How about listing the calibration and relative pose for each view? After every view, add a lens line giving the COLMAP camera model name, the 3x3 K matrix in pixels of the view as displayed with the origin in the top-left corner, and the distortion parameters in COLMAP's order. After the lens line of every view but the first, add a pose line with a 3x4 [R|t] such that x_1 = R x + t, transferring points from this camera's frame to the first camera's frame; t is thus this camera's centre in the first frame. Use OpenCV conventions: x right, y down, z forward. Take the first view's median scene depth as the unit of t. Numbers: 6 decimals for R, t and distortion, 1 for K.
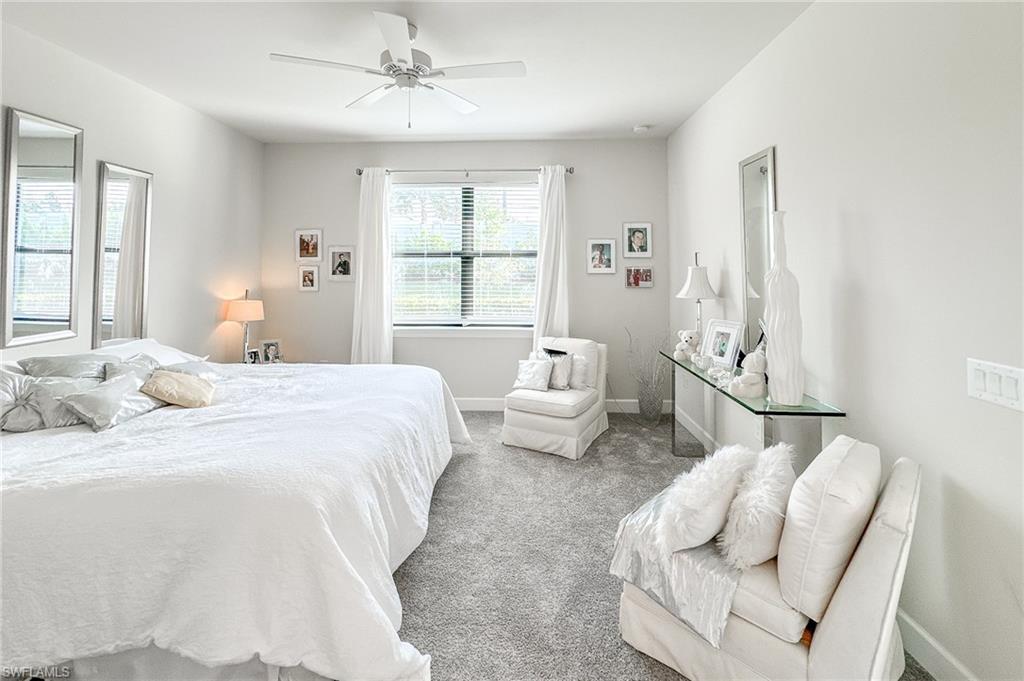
lens RADIAL K [[418.7, 0, 510.5], [0, 418.7, 316.8], [0, 0, 1]] dist [-0.000296, -0.000020]
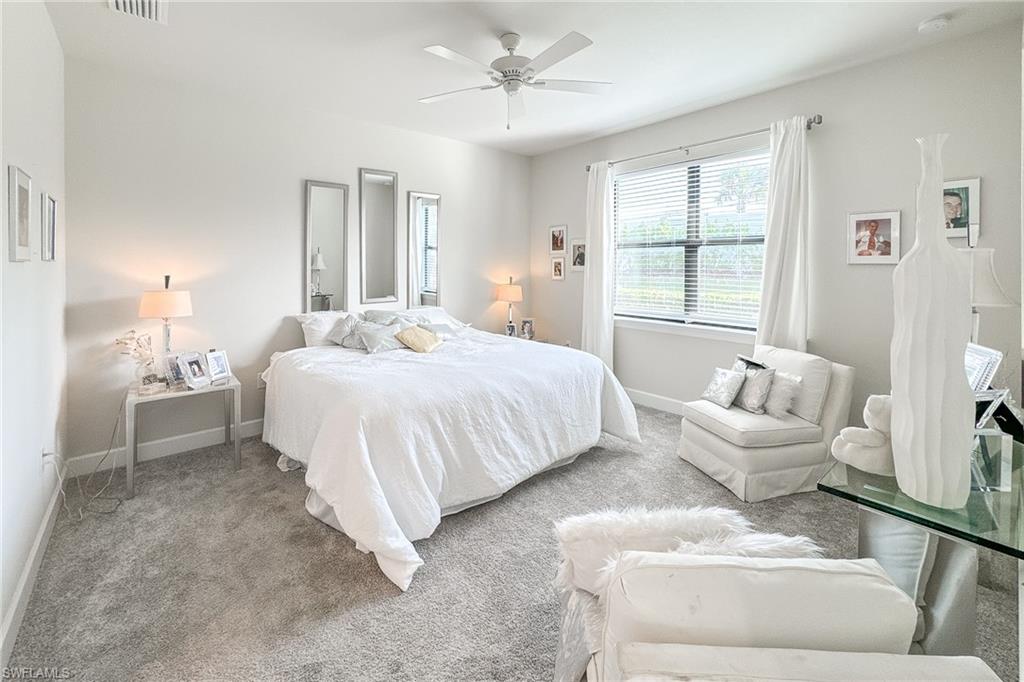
lens RADIAL K [[417.8, 0, 512.3], [0, 417.8, 330.3], [0, 0, 1]] dist [-0.000004, -0.000163]
pose [[0.696732, 0.112619, -0.708436, 0.290695], [-0.080247, 0.993637, 0.079036, -0.003470], [0.712829, 0.001783, 0.701336, 0.107273]]
